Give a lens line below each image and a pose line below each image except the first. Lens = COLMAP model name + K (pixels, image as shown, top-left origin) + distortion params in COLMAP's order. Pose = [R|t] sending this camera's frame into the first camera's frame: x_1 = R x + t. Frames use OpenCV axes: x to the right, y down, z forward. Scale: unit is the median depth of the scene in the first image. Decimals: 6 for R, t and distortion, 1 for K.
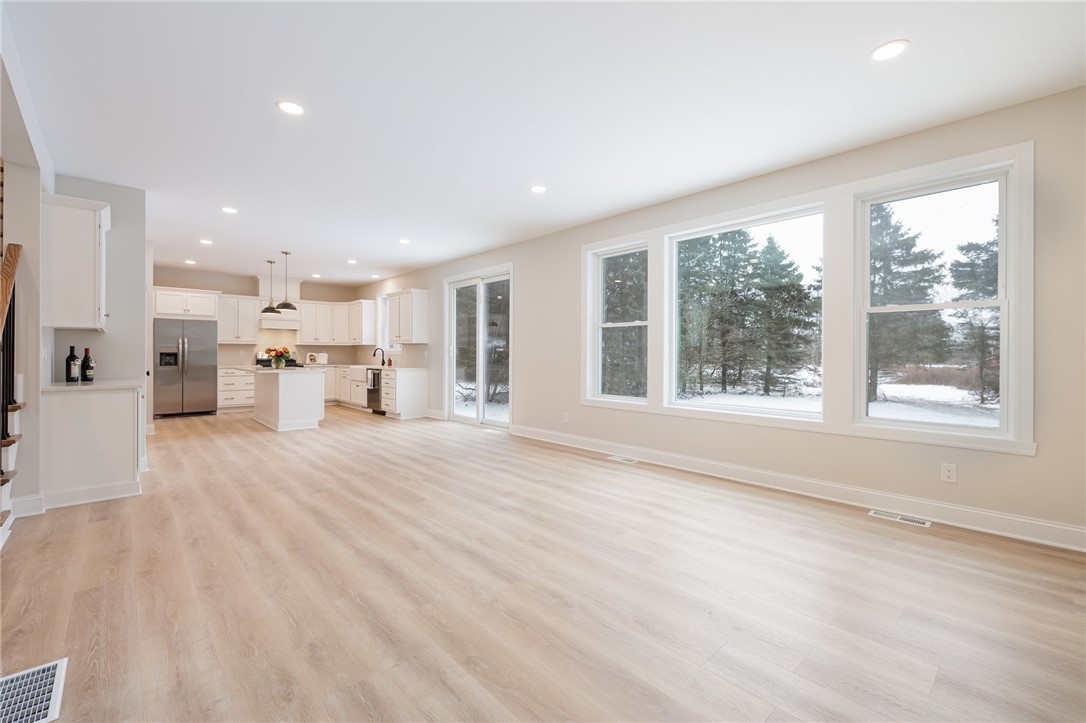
lens RADIAL K [[455.9, 0, 542.8], [0, 455.9, 359.3], [0, 0, 1]] dist [-0.001672, 0.000377]
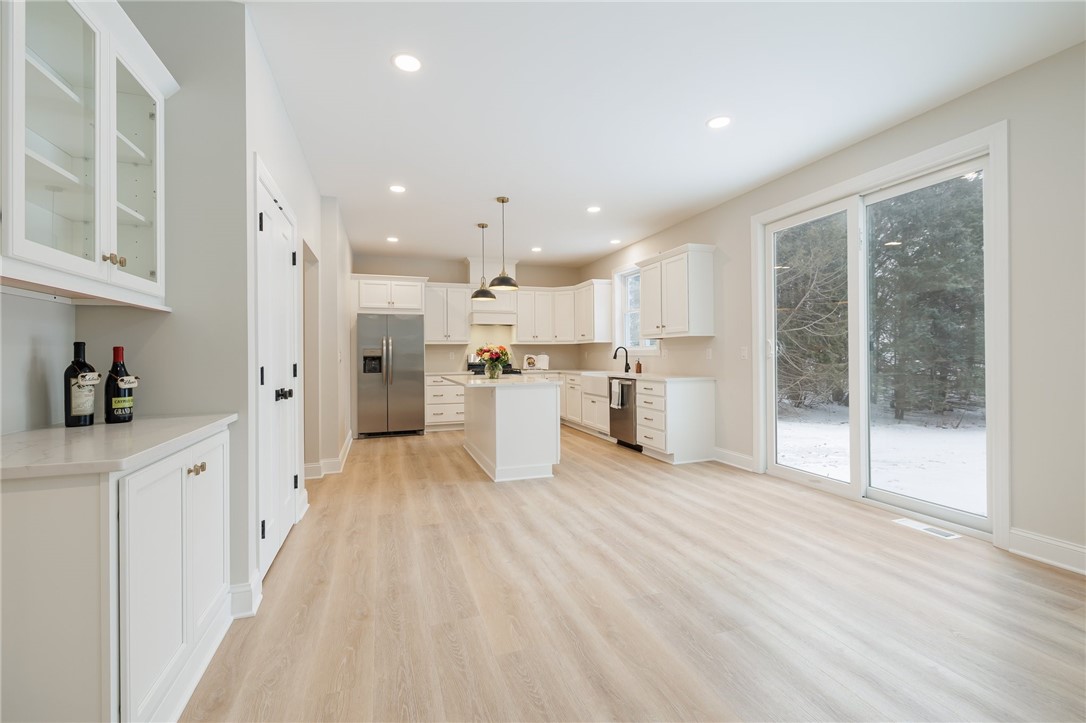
lens RADIAL K [[455.9, 0, 540.2], [0, 455.9, 357.4], [0, 0, 1]] dist [-0.001672, 0.000377]
pose [[0.916203, -0.009348, -0.400606, -0.230785], [0.006459, 0.999942, -0.008562, -0.003817], [0.400663, 0.005257, 0.916210, 0.383543]]
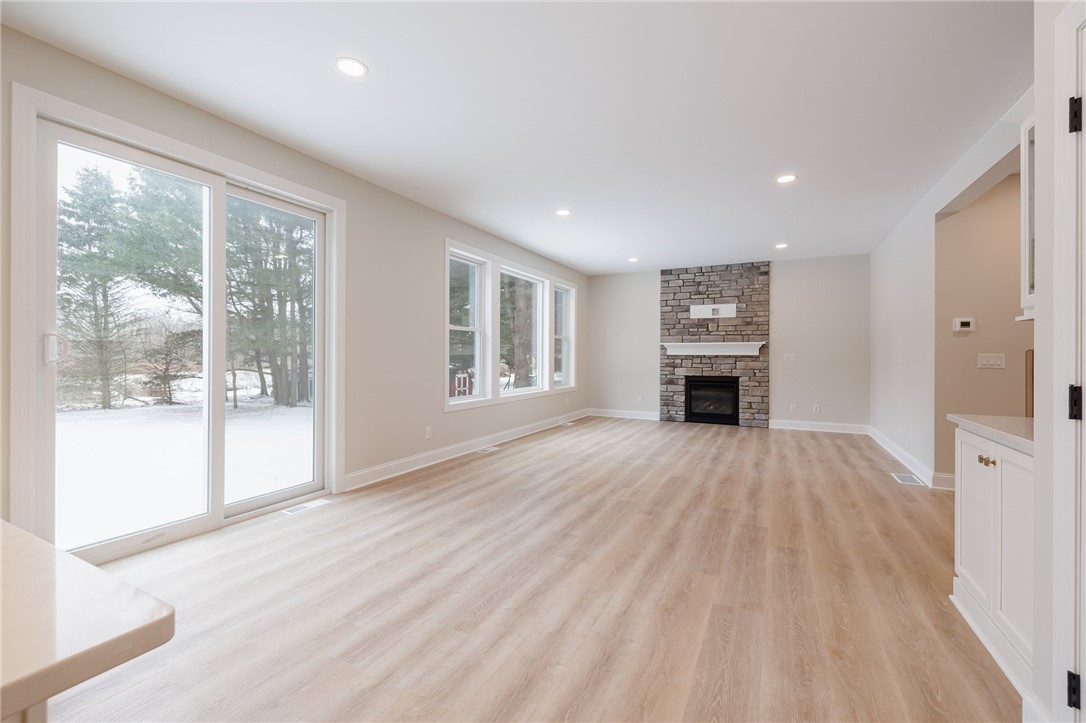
lens RADIAL K [[455.9, 0, 536.5], [0, 455.9, 359.7], [0, 0, 1]] dist [-0.001672, 0.000377]
pose [[-0.333249, -0.013714, 0.942739, -0.579096], [0.004814, 0.999856, 0.016247, -0.013439], [-0.942826, 0.009953, -0.333135, 0.785775]]
